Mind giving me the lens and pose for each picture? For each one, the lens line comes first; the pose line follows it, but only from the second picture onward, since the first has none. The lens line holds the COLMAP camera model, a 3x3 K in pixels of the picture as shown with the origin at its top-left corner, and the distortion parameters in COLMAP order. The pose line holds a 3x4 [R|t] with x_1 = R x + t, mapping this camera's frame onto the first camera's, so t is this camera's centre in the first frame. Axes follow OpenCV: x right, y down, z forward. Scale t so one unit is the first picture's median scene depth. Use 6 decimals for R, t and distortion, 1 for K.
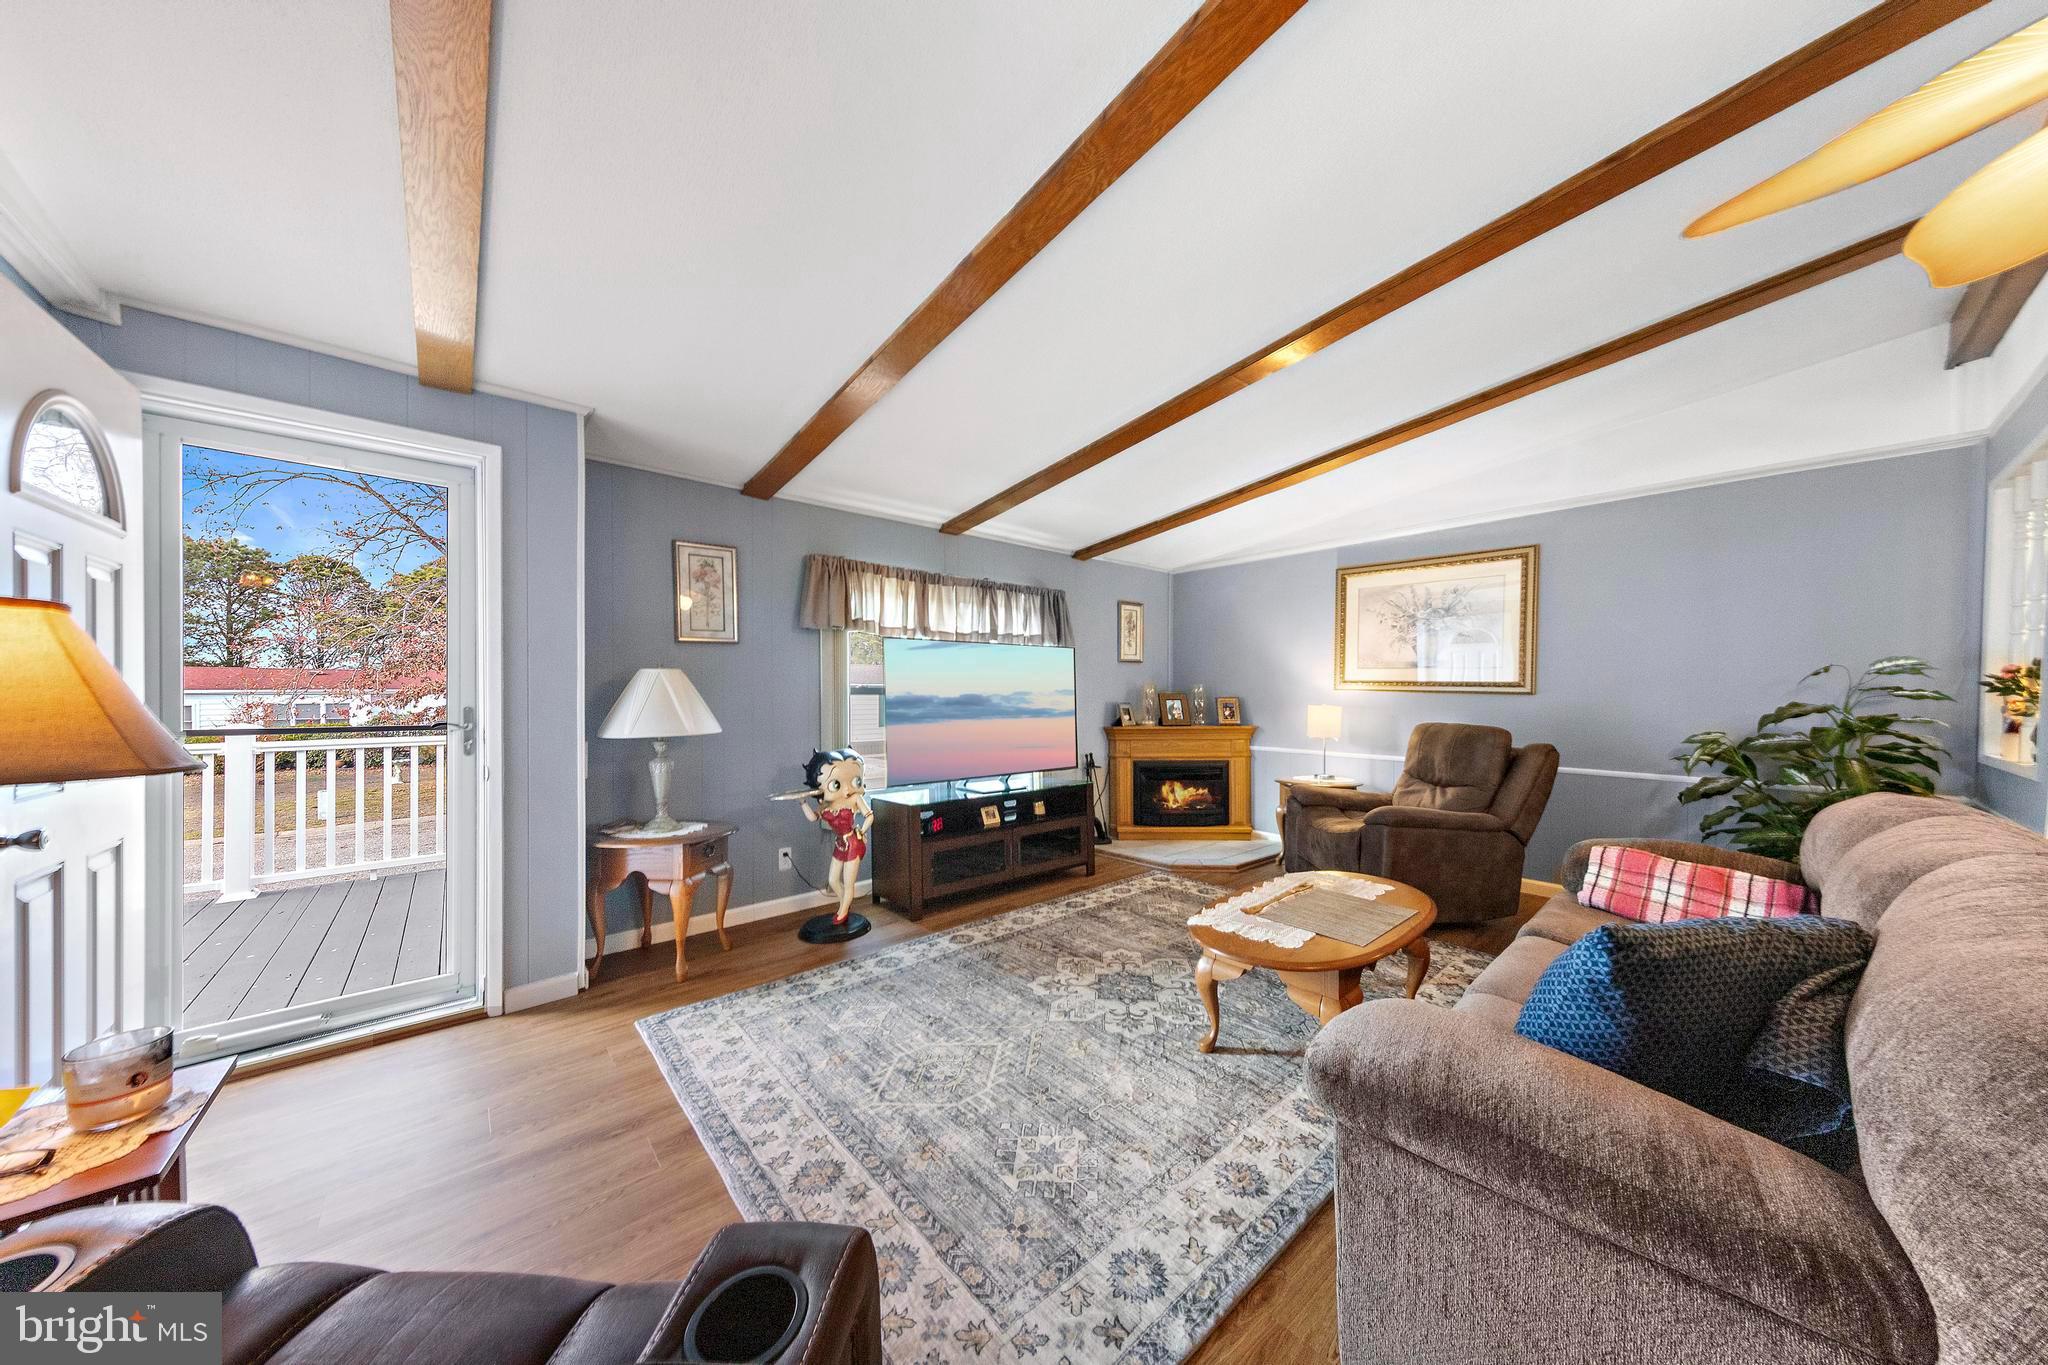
lens RADIAL K [[656.8, 0, 1027.1], [0, 656.8, 695.7], [0, 0, 1]] dist [0.010408, -0.001451]
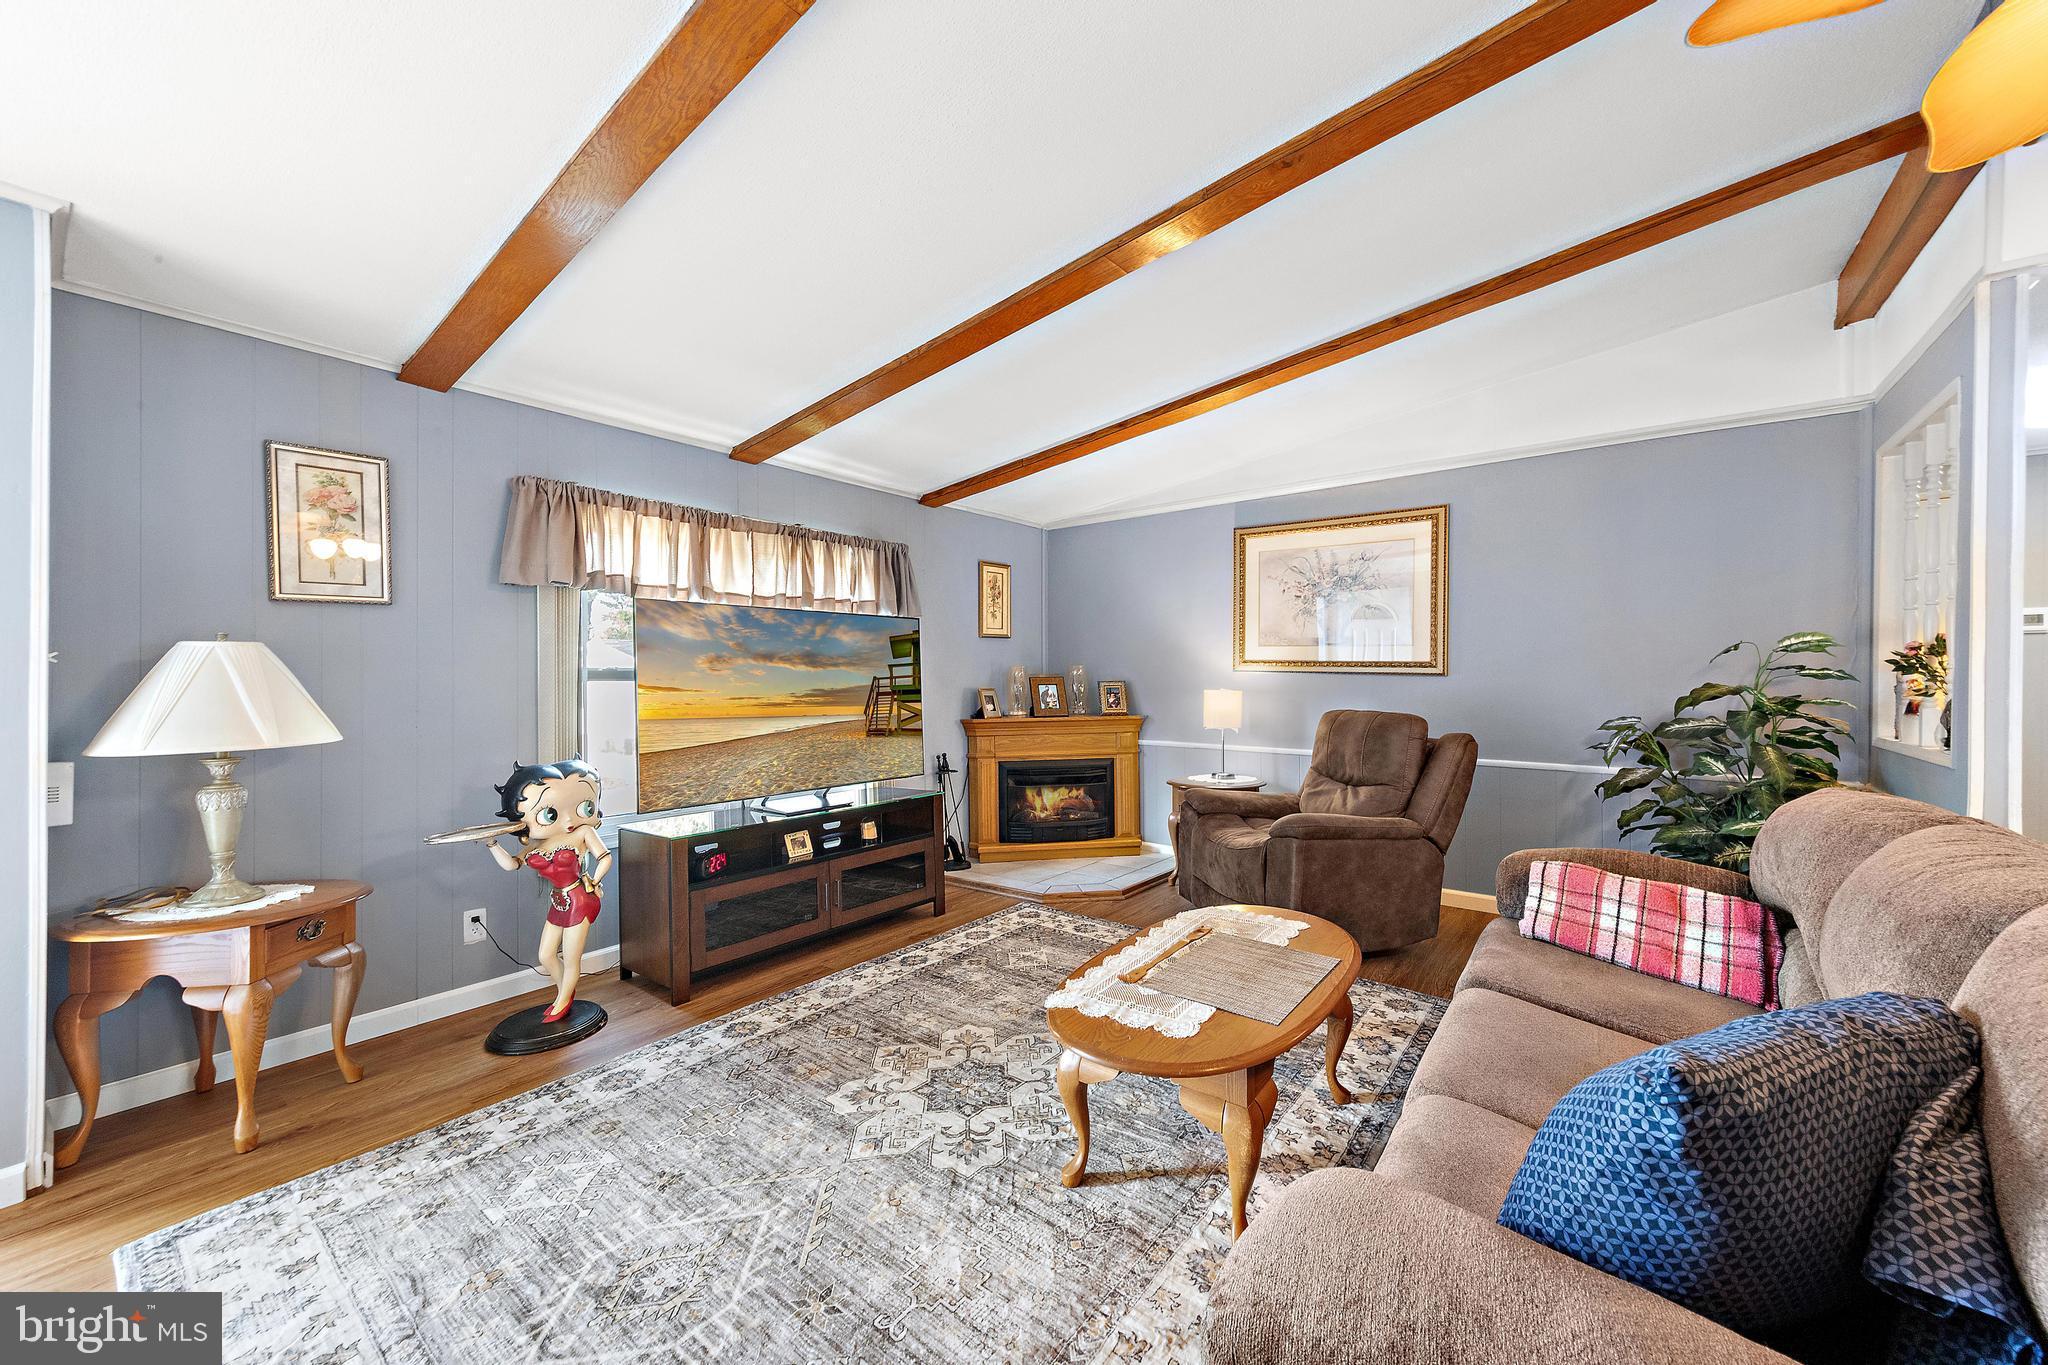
lens RADIAL K [[767.7, 0, 1039.6], [0, 767.7, 667.8], [0, 0, 1]] dist [0.008203, -0.000732]
pose [[0.981575, -0.003047, 0.191055, 0.051199], [0.005922, 0.999878, -0.014477, -0.000659], [-0.190987, 0.015342, 0.981473, 0.118095]]
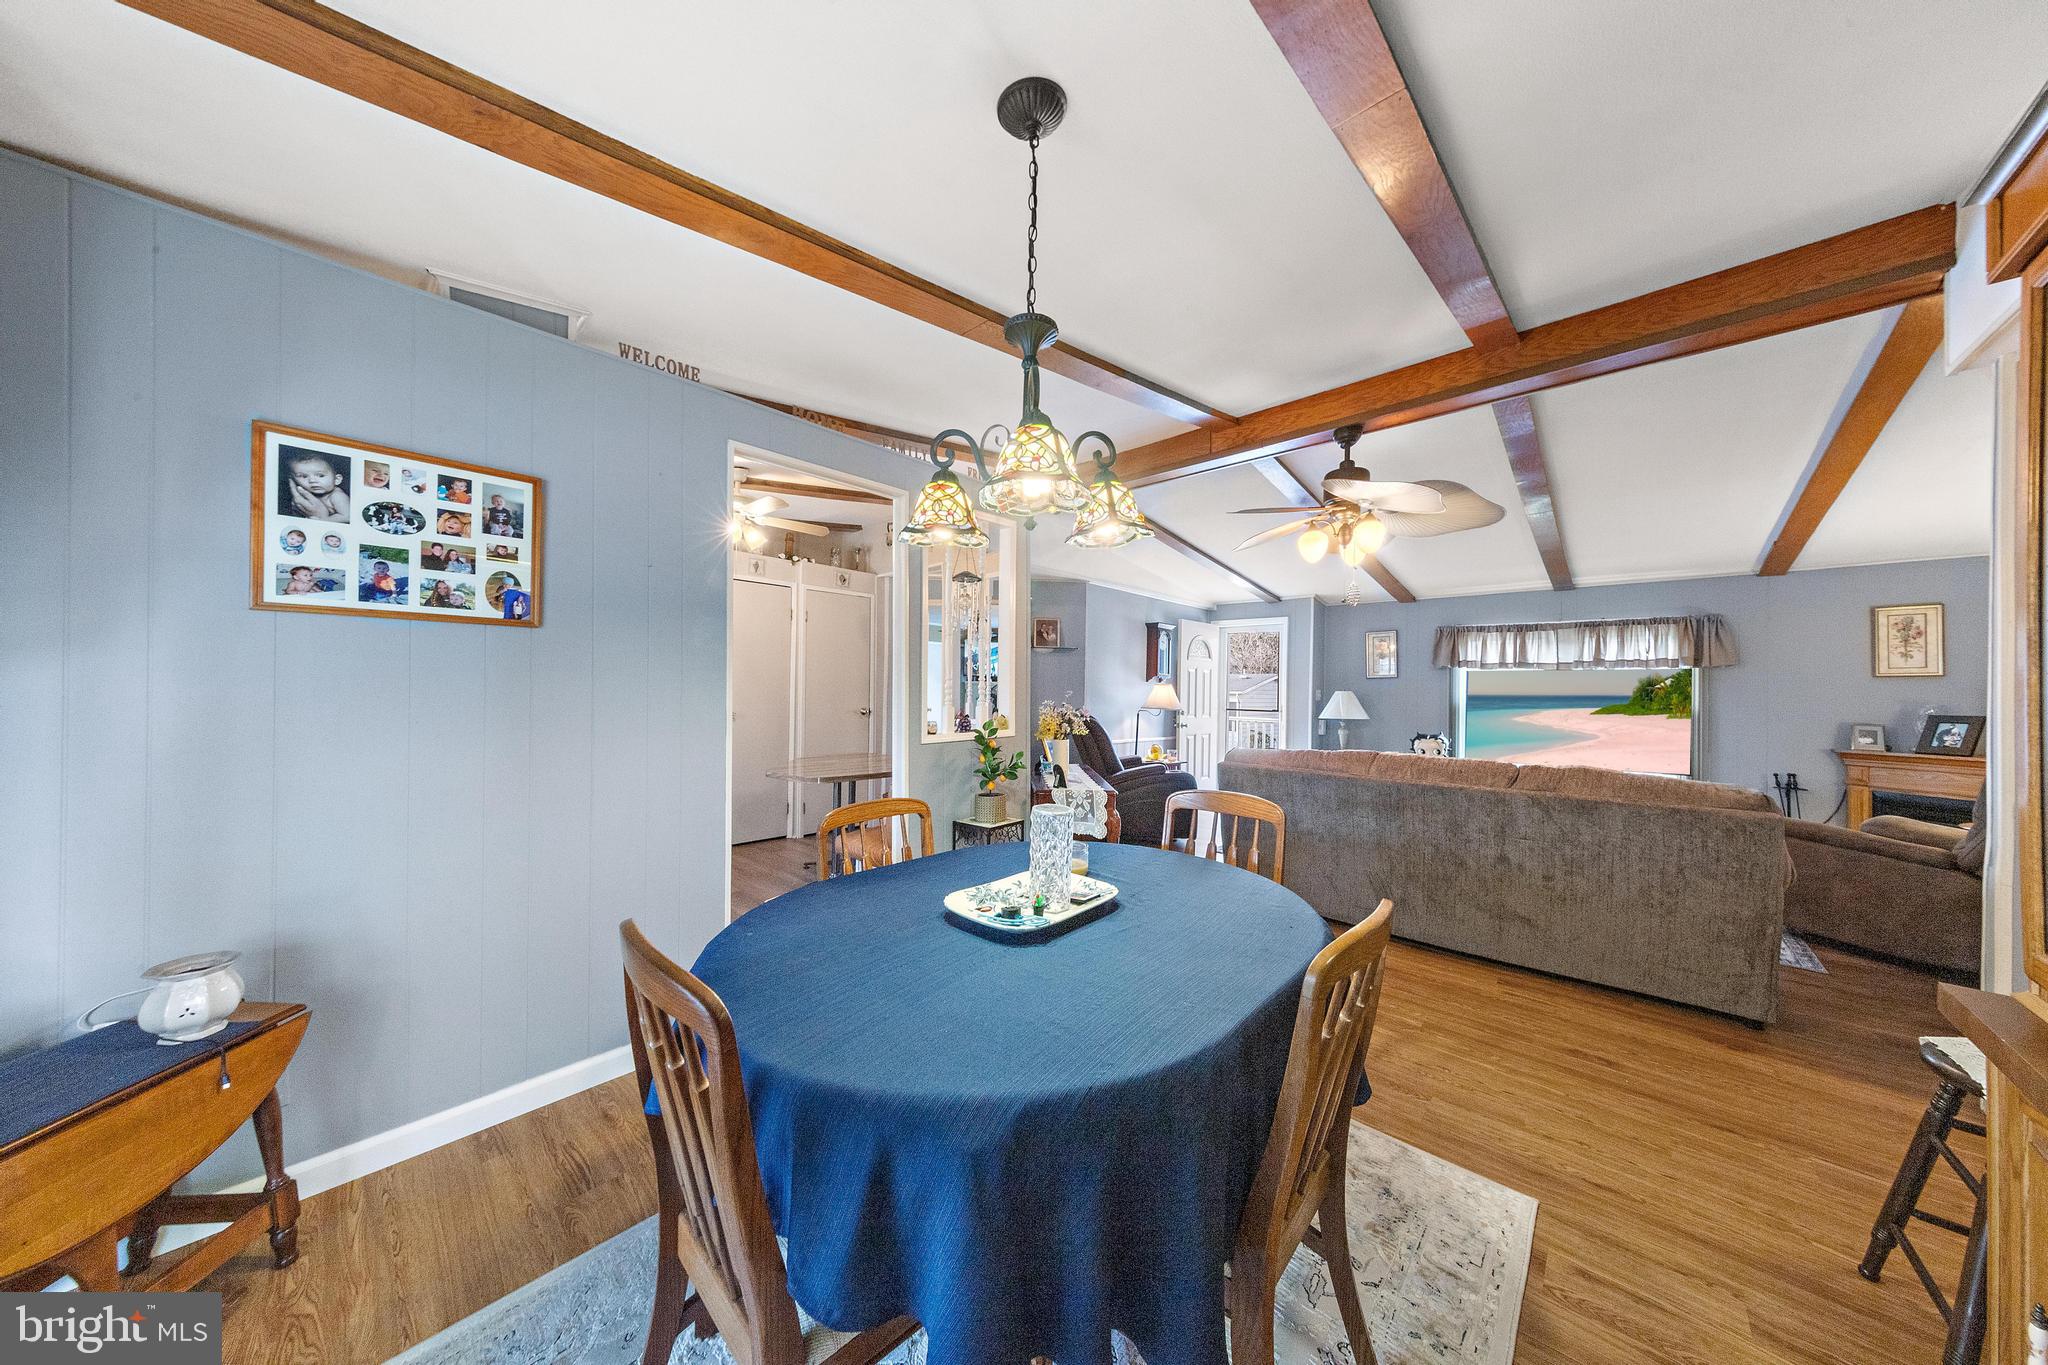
lens RADIAL K [[656.8, 0, 1011.0], [0, 656.8, 689.7], [0, 0, 1]] dist [0.010408, -0.001451]
pose [[0.083343, -0.005614, -0.996505, 1.450398], [-0.027096, 0.999602, -0.007897, 0.004743], [0.996152, 0.027659, 0.083158, -0.330246]]
